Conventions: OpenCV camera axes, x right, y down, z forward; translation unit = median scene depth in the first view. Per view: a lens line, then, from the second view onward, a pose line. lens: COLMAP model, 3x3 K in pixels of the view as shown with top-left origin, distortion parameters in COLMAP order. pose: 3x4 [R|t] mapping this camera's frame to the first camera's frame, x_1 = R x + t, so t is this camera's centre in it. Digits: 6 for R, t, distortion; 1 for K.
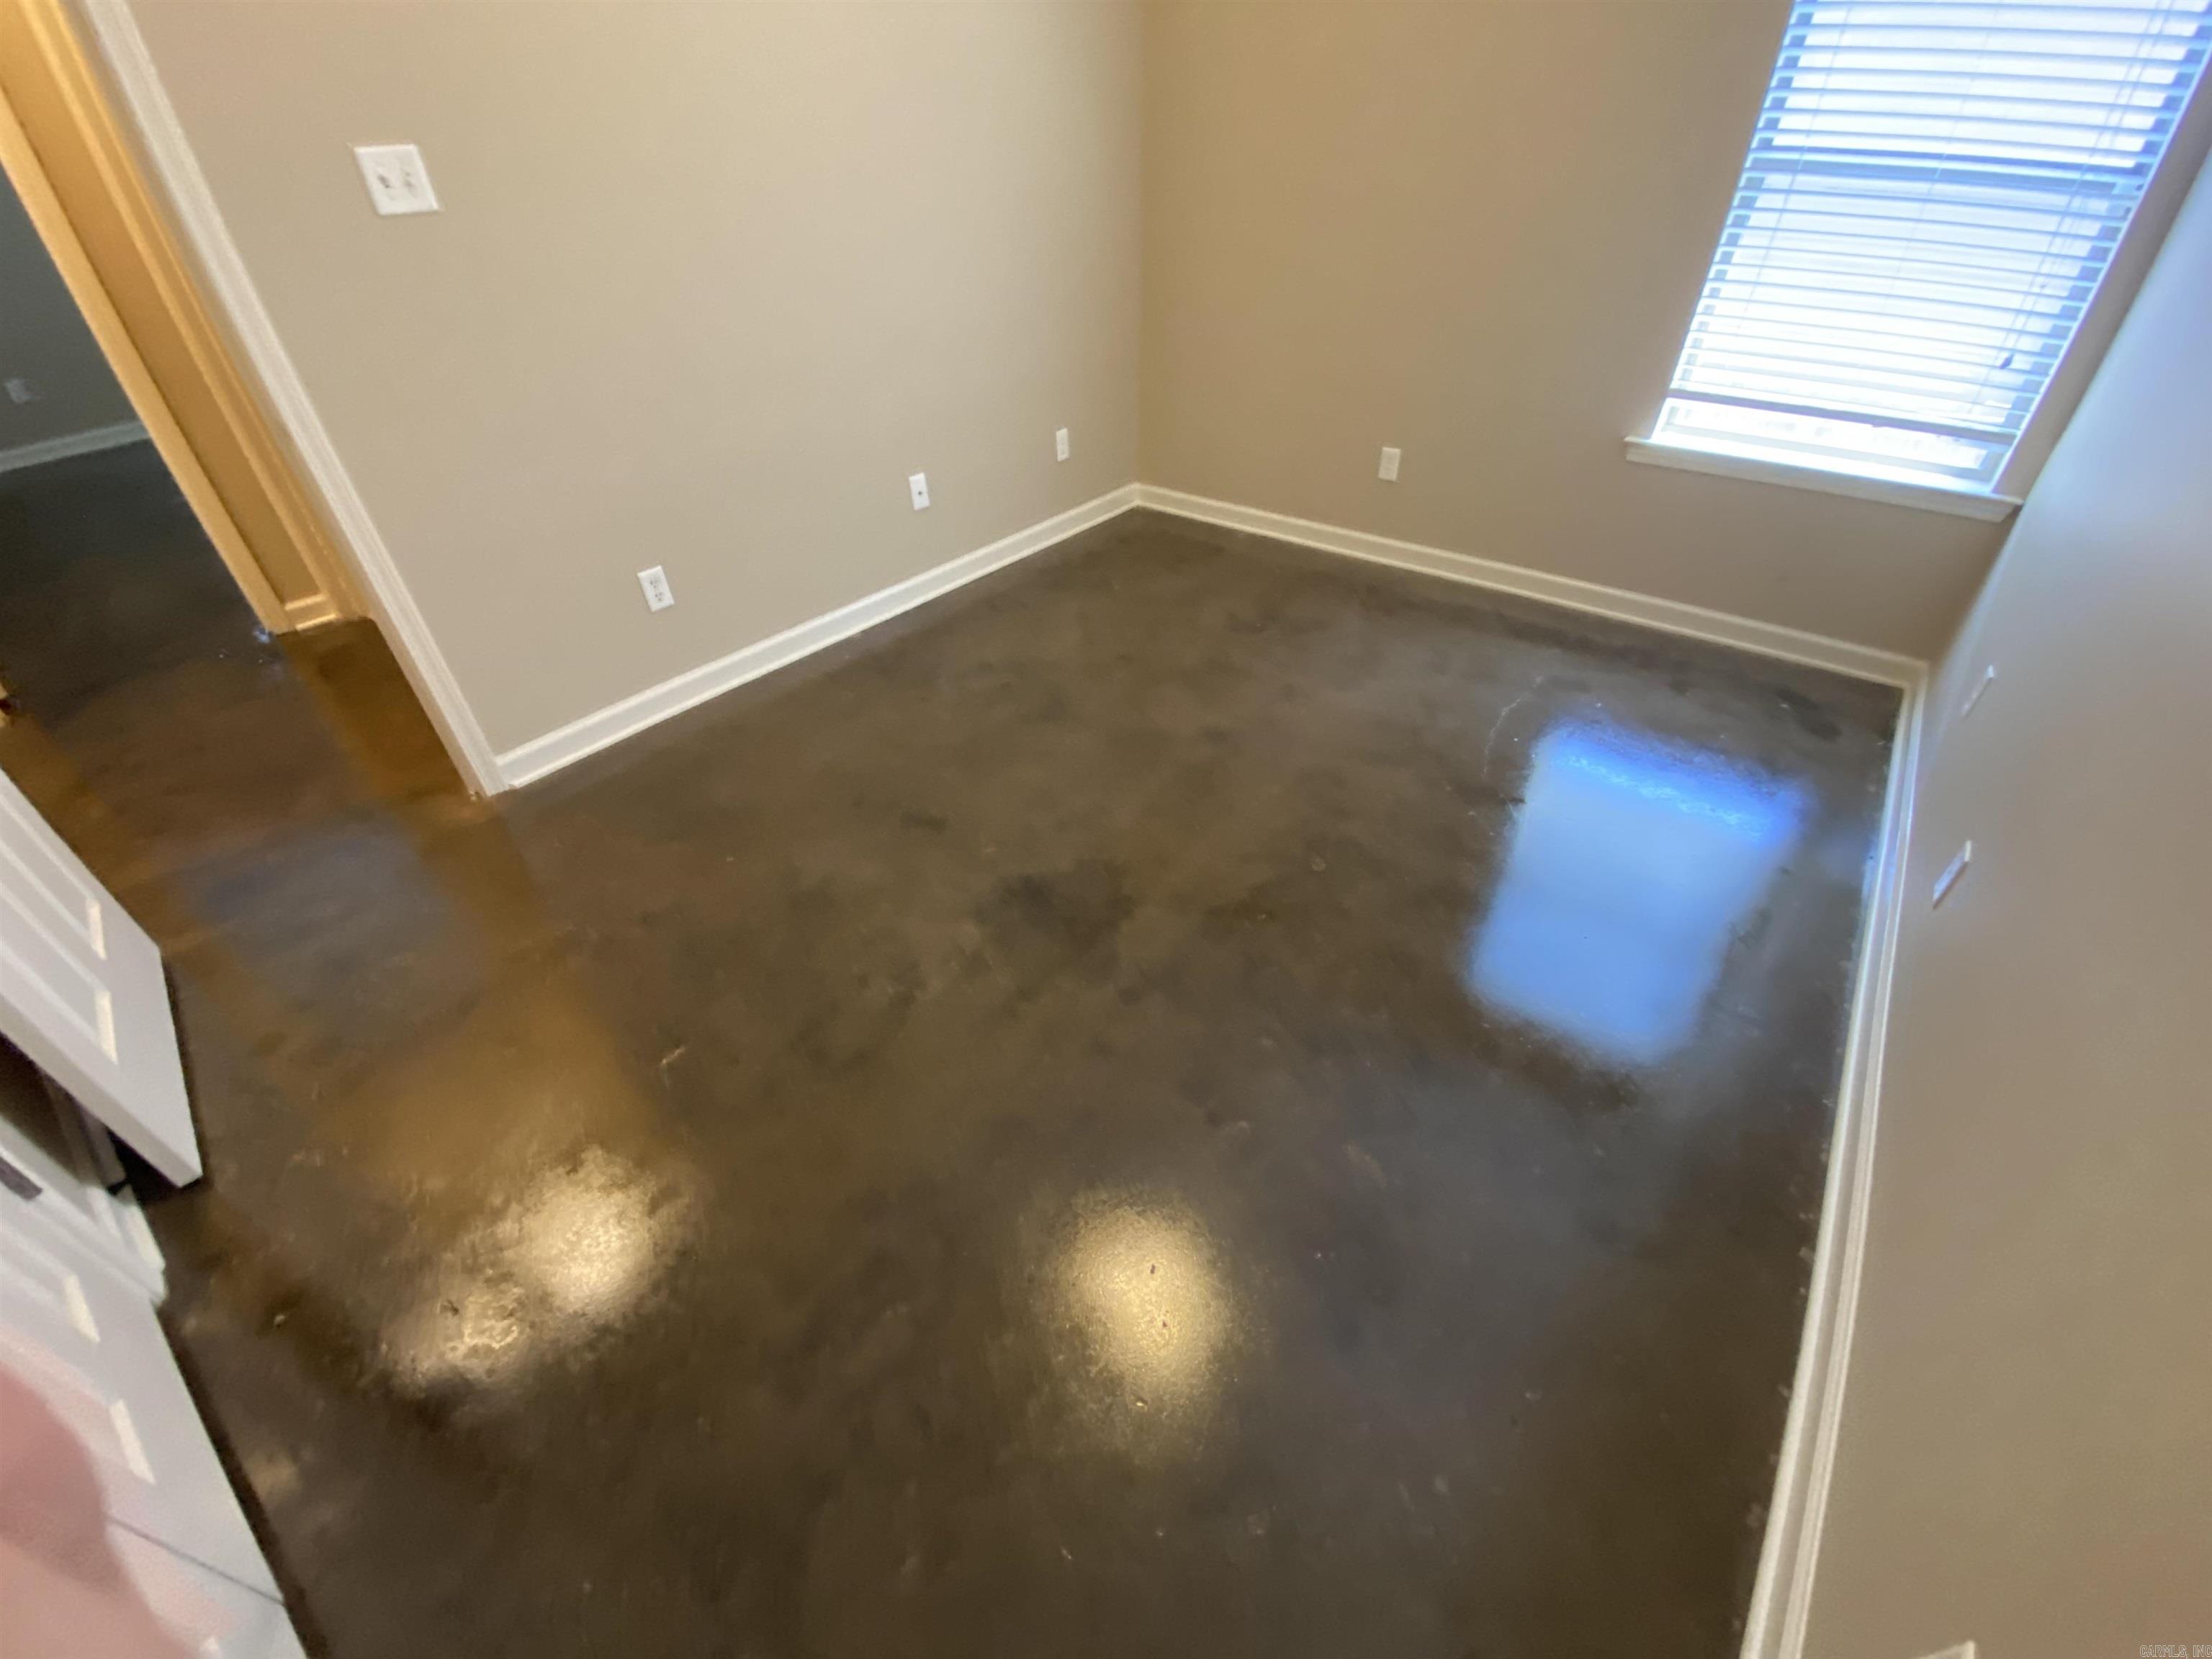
lens RADIAL K [[907.6, 0, 1106.0], [0, 907.6, 829.5], [0, 0, 1]] dist [0.015596, -0.017130]
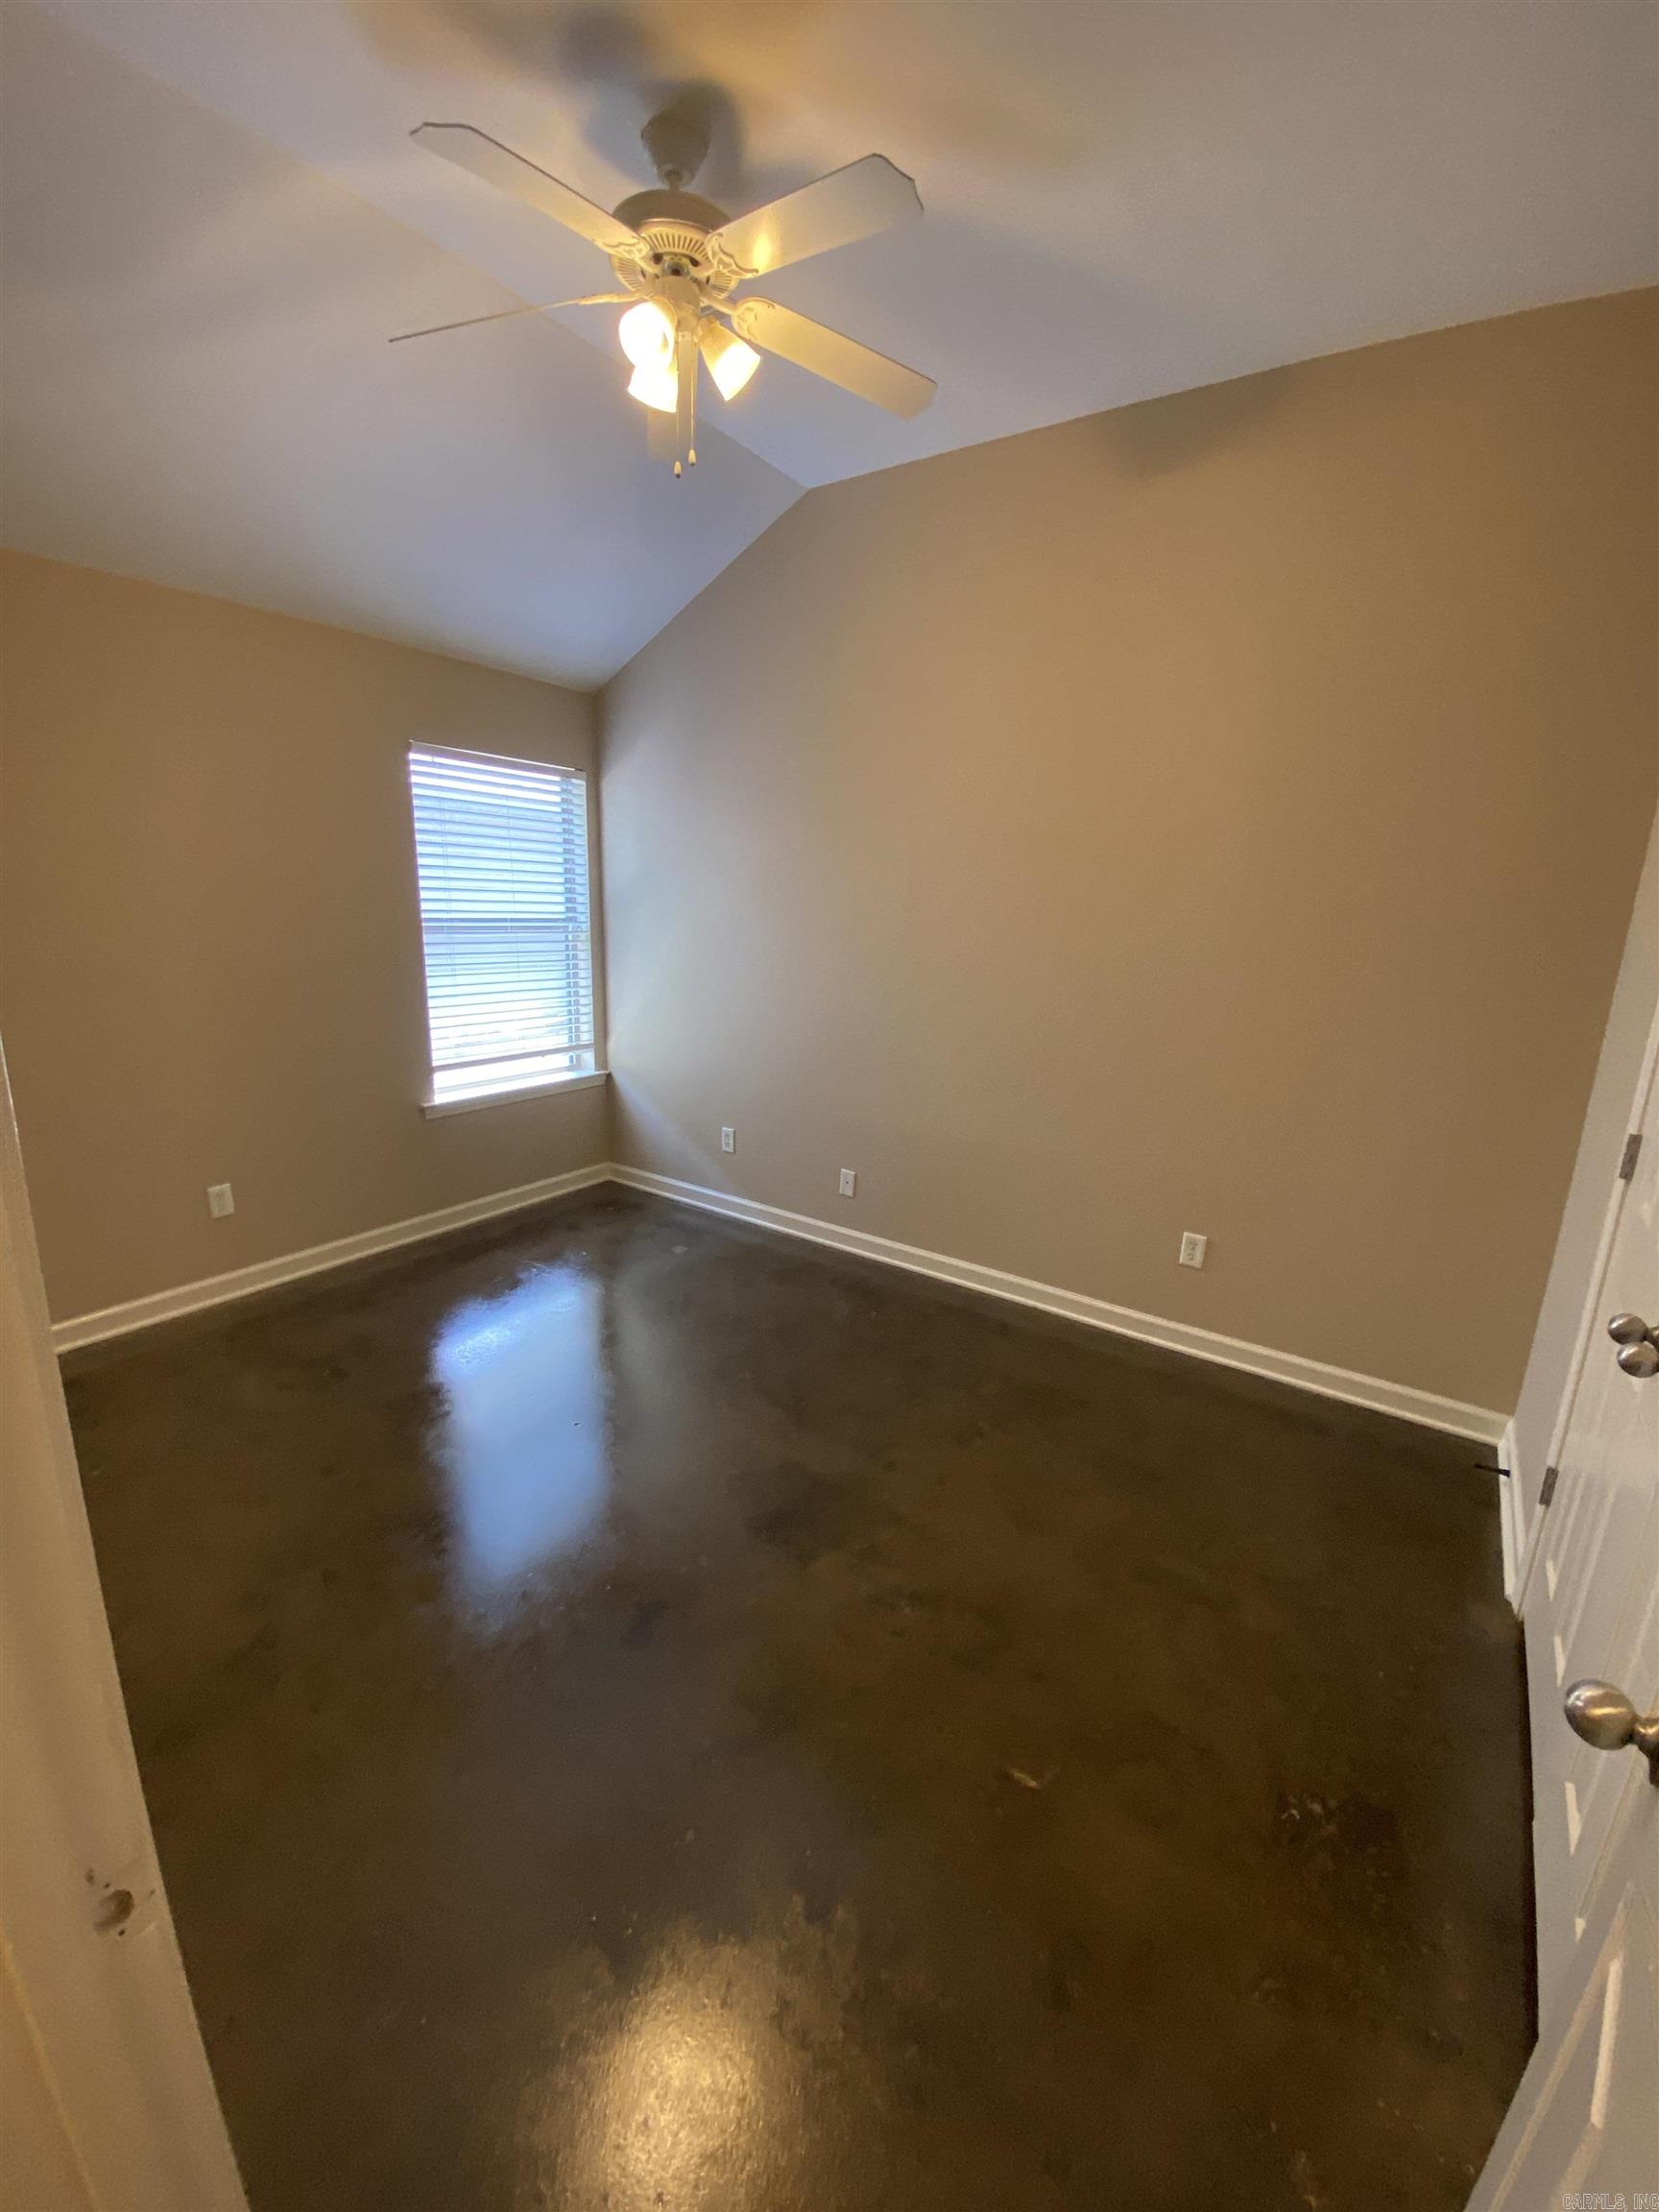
lens RADIAL K [[907.6, 0, 835.8], [0, 907.6, 1122.0], [0, 0, 1]] dist [0.015596, -0.017130]
pose [[-0.071272, -0.239899, 0.968178, -0.808419], [0.585815, 0.775538, 0.235291, -0.405237], [-0.807305, 0.583943, 0.085263, 0.462680]]
